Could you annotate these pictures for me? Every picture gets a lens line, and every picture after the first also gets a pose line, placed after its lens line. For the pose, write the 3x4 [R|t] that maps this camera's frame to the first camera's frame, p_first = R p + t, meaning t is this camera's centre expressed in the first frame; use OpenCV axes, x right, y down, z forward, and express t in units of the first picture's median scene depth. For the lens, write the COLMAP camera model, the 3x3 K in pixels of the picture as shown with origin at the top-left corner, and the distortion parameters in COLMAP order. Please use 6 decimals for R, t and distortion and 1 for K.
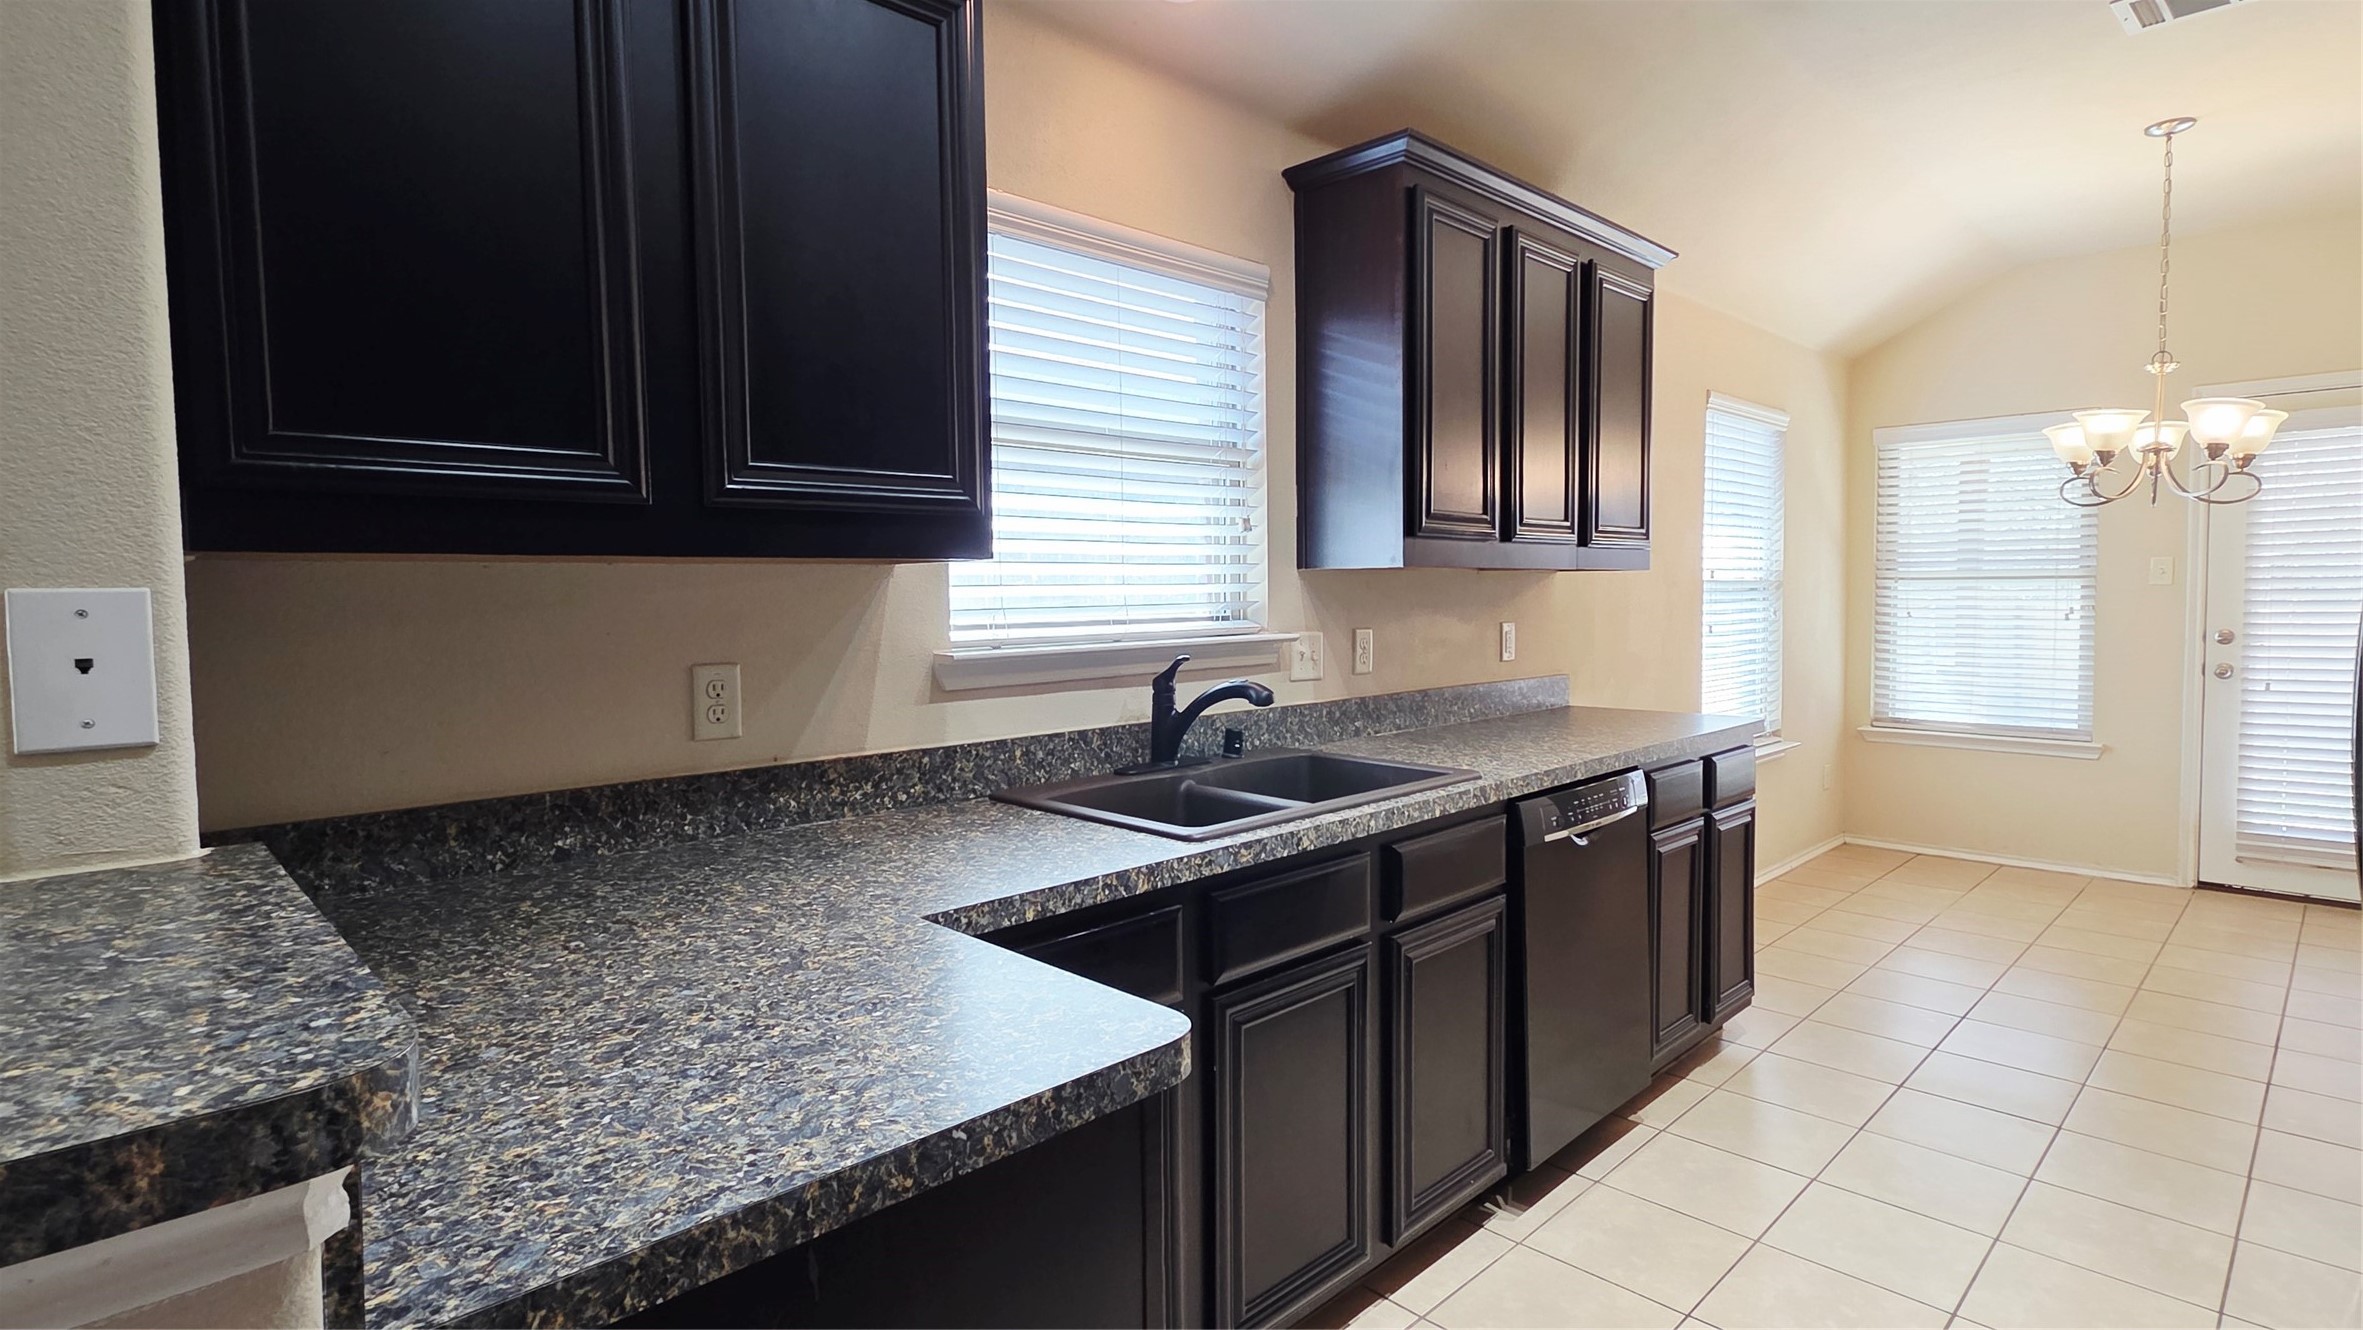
lens RADIAL K [[1160.2, 0, 1193.8], [0, 1160.2, 649.1], [0, 0, 1]] dist [0.008741, -0.000503]
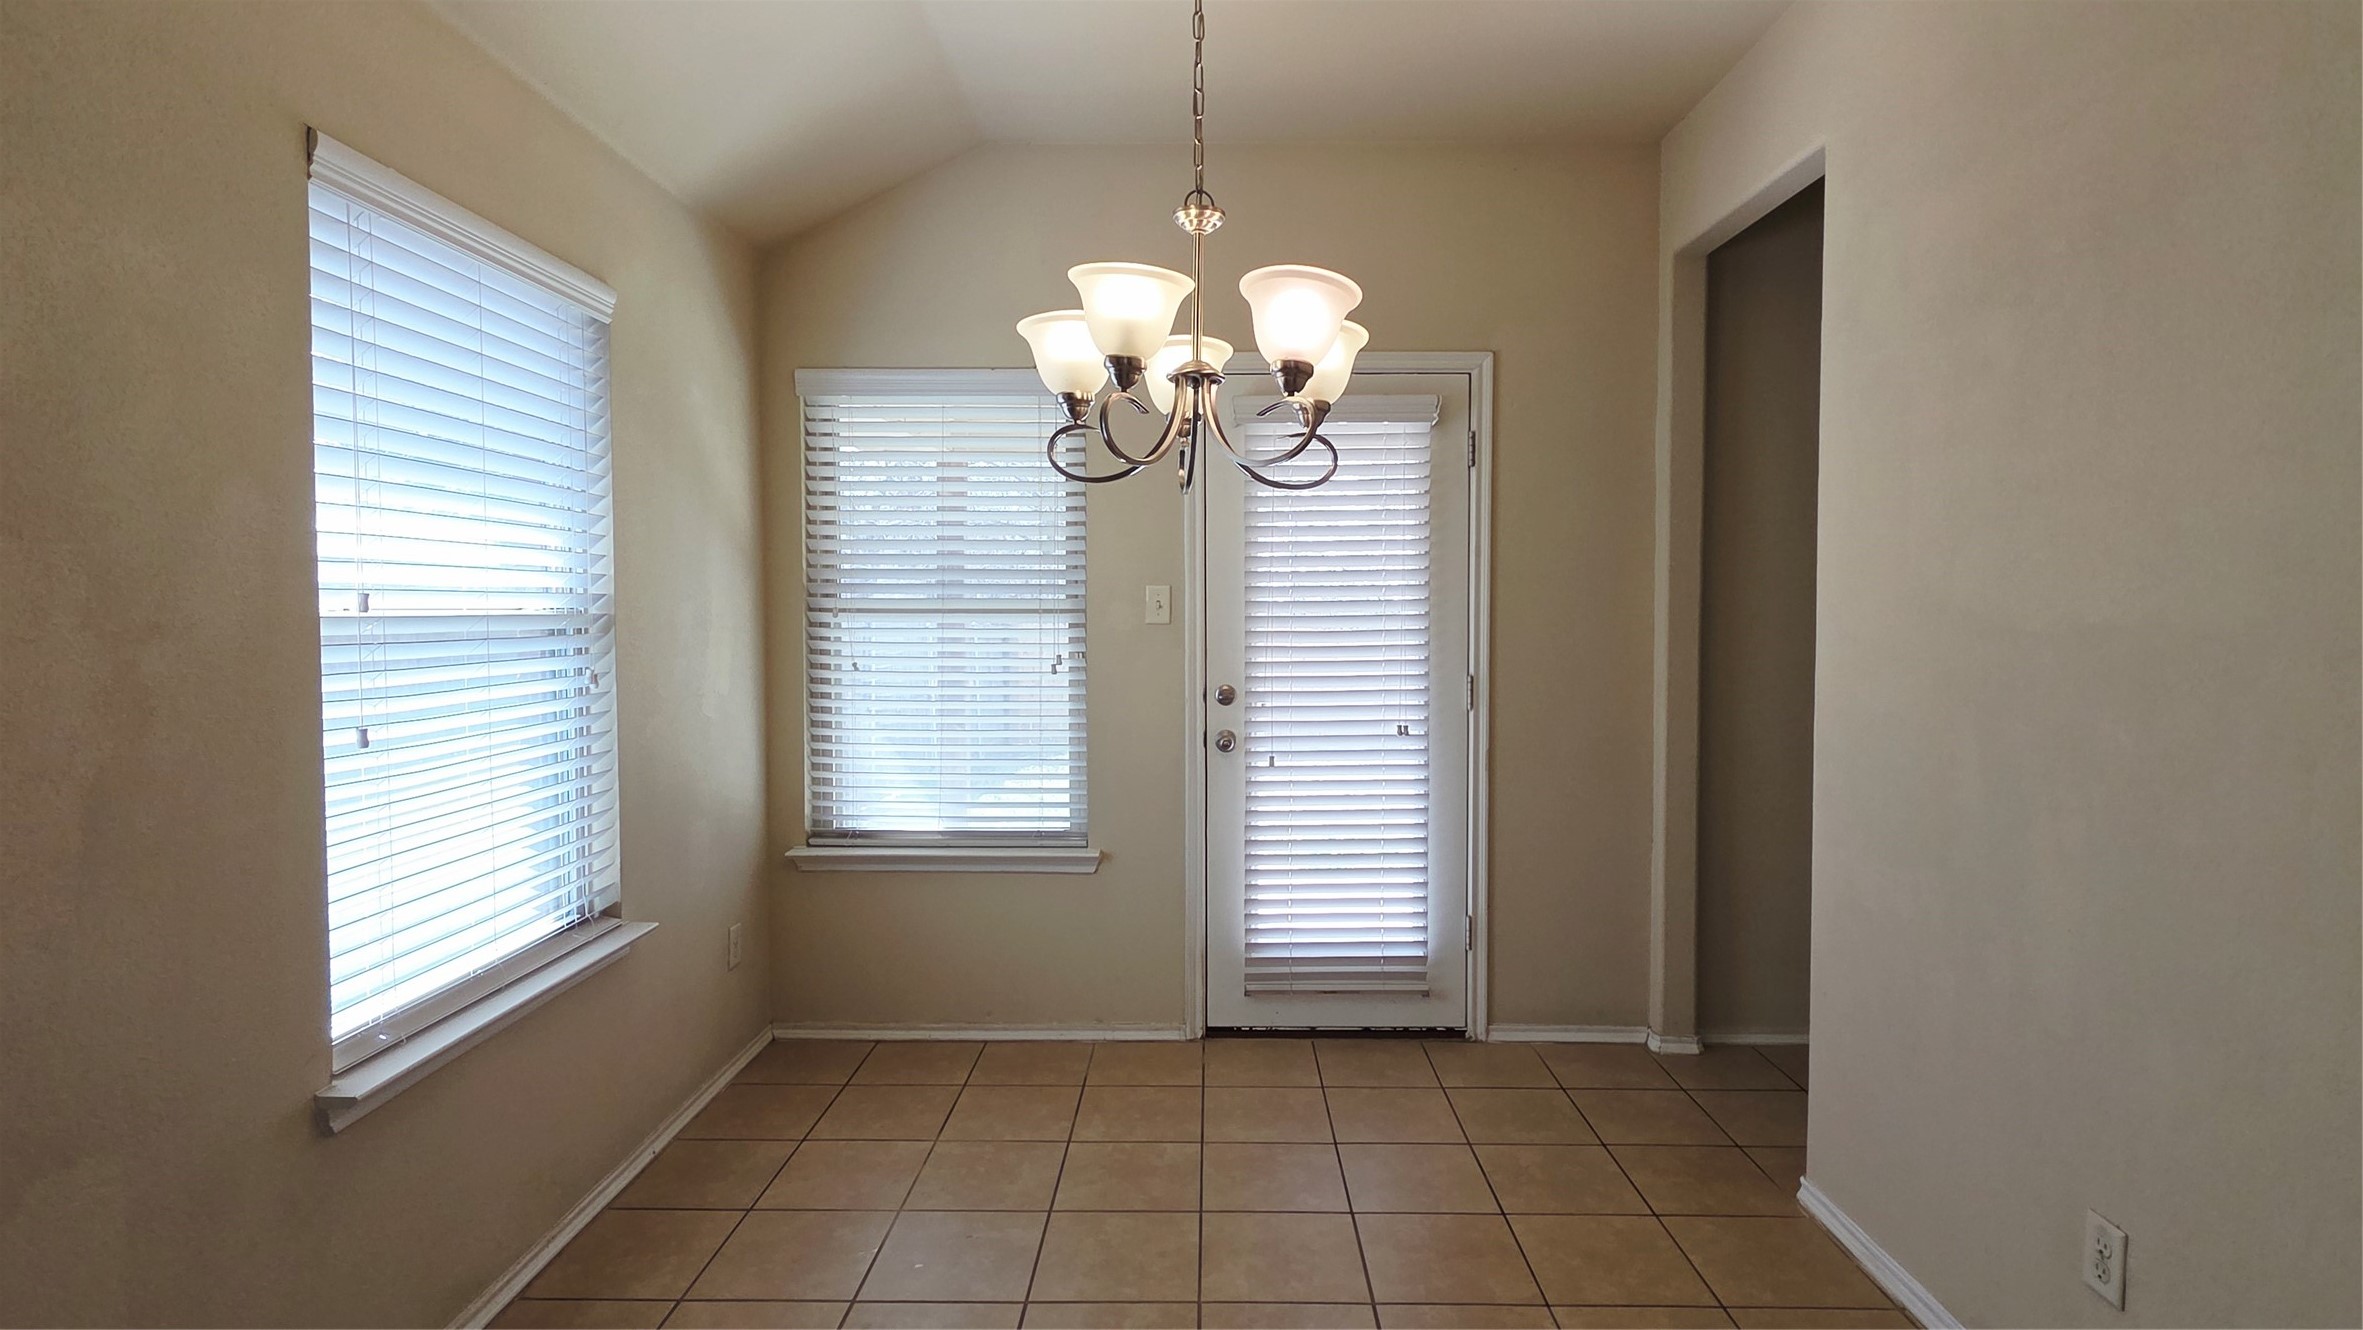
lens RADIAL K [[1160.2, 0, 1190.4], [0, 1160.2, 652.2], [0, 0, 1]] dist [0.008741, -0.000503]
pose [[0.715590, -0.018665, 0.698272, 0.480110], [0.027871, 0.999610, -0.001843, -0.049820], [-0.697965, 0.020780, 0.715831, 0.662417]]
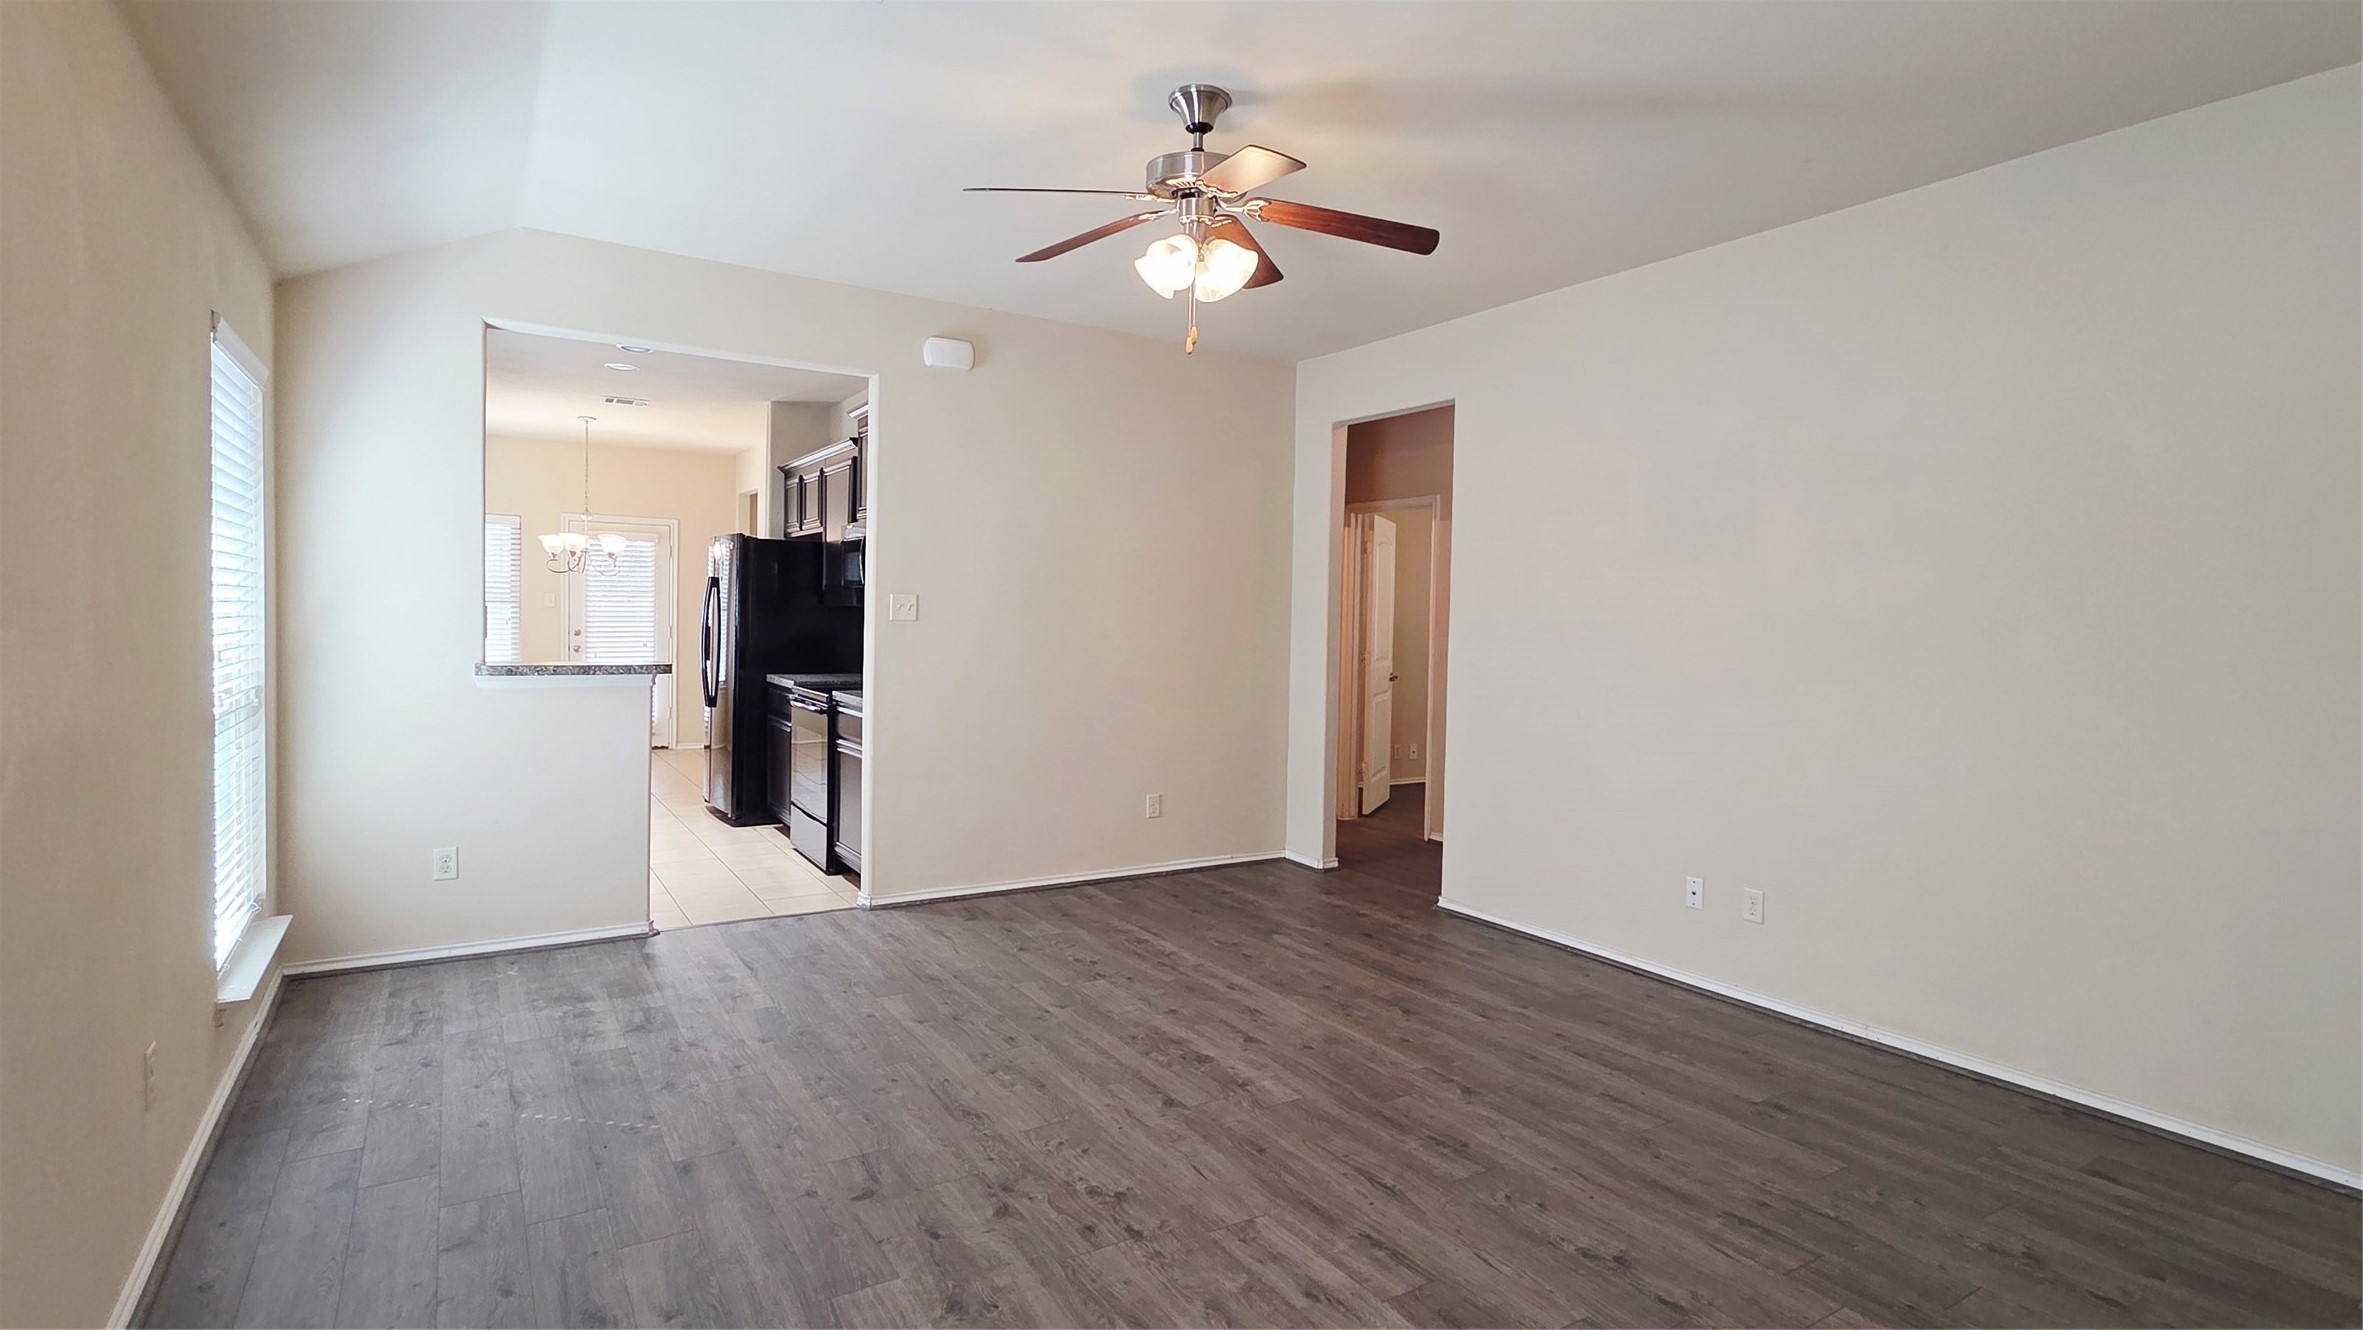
lens RADIAL K [[1160.2, 0, 1199.4], [0, 1160.2, 656.2], [0, 0, 1]] dist [0.008741, -0.000503]
pose [[0.208467, -0.014863, 0.977917, -1.295285], [0.022411, 0.999695, 0.010416, 0.049028], [-0.977773, 0.019745, 0.208736, -0.748480]]
